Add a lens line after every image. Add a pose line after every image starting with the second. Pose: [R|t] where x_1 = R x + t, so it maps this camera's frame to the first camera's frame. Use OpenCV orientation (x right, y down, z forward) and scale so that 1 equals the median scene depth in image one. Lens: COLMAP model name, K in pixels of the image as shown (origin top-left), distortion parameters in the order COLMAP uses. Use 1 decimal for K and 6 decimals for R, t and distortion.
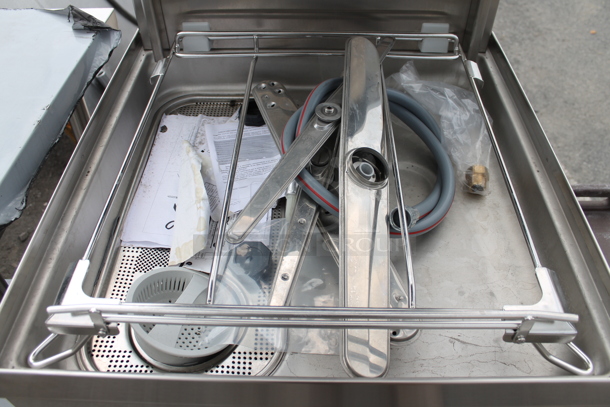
lens RADIAL K [[528.3, 0, 303.1], [0, 528.3, 182.2], [0, 0, 1]] dist [-0.164118, 0.150912]
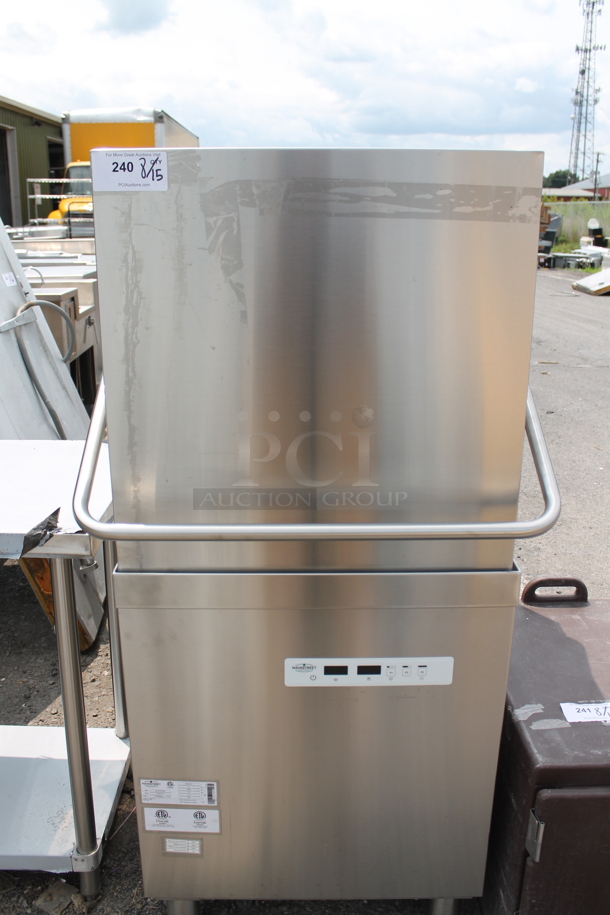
lens RADIAL K [[797.5, 0, 299.6], [0, 797.5, 455.1], [0, 0, 1]] dist [-0.162373, 0.173616]
pose [[0.999753, -0.015244, 0.016157, -0.014115], [0.020900, 0.891899, -0.451752, 0.228666], [-0.007524, 0.451978, 0.891997, -0.287533]]
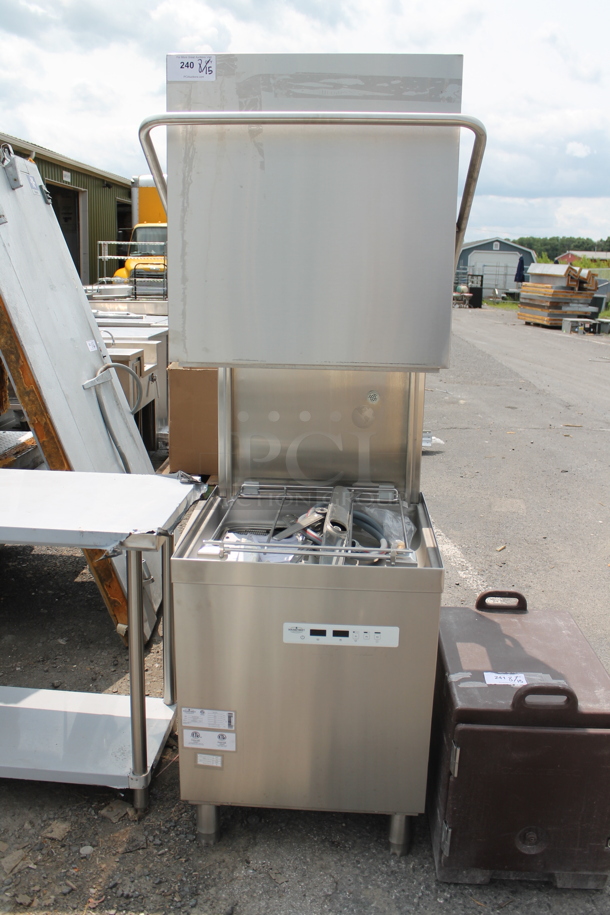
lens RADIAL K [[797.5, 0, 299.6], [0, 797.5, 455.1], [0, 0, 1]] dist [-0.162373, 0.173616]
pose [[0.998656, 0.017114, -0.048920, 0.032994], [-0.039770, 0.858293, -0.511617, 0.366316], [0.033232, 0.512875, 0.857820, -0.505417]]
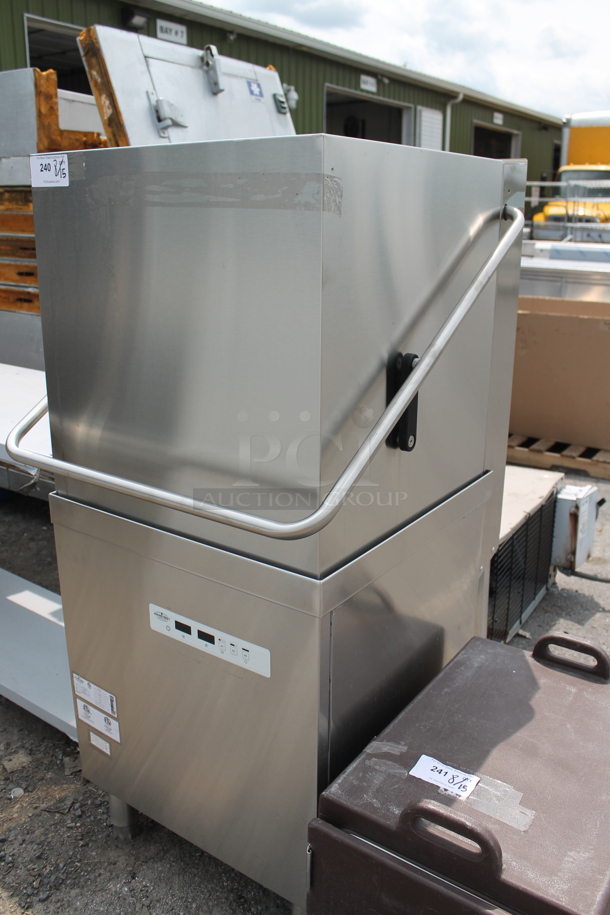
lens RADIAL K [[792.4, 0, 304.6], [0, 792.4, 452.9], [0, 0, 1]] dist [-0.164118, 0.150912]
pose [[0.827521, 0.162648, -0.537359, 0.369544], [-0.391027, 0.853776, -0.343750, 0.172037], [0.402874, 0.494582, 0.770117, -0.214697]]
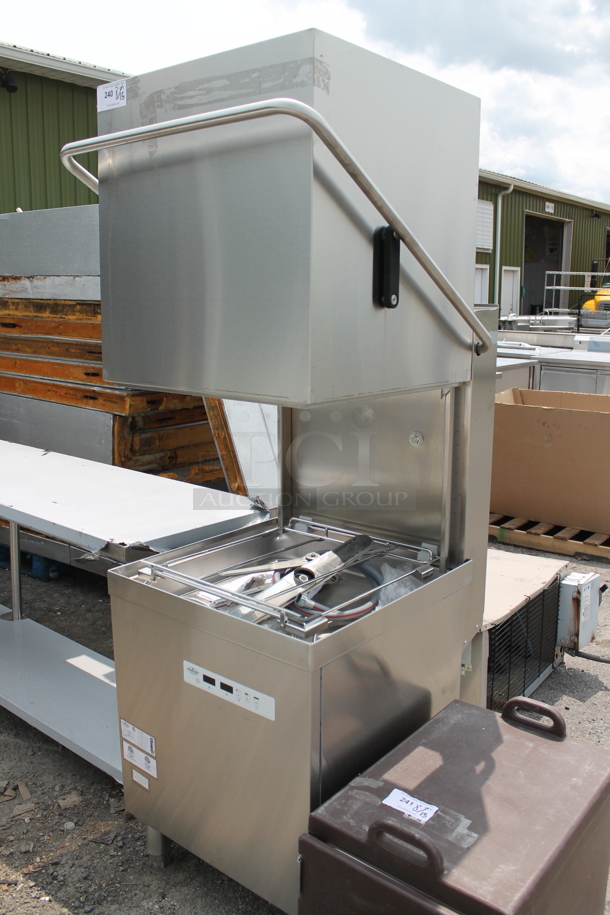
lens RADIAL K [[794.2, 0, 305.0], [0, 794.2, 457.5], [0, 0, 1]] dist [-0.150534, 0.139797]
pose [[0.785037, 0.121044, -0.607507, 0.489430], [-0.430283, 0.812062, -0.394222, 0.198485], [0.445615, 0.570879, 0.689582, -0.319492]]
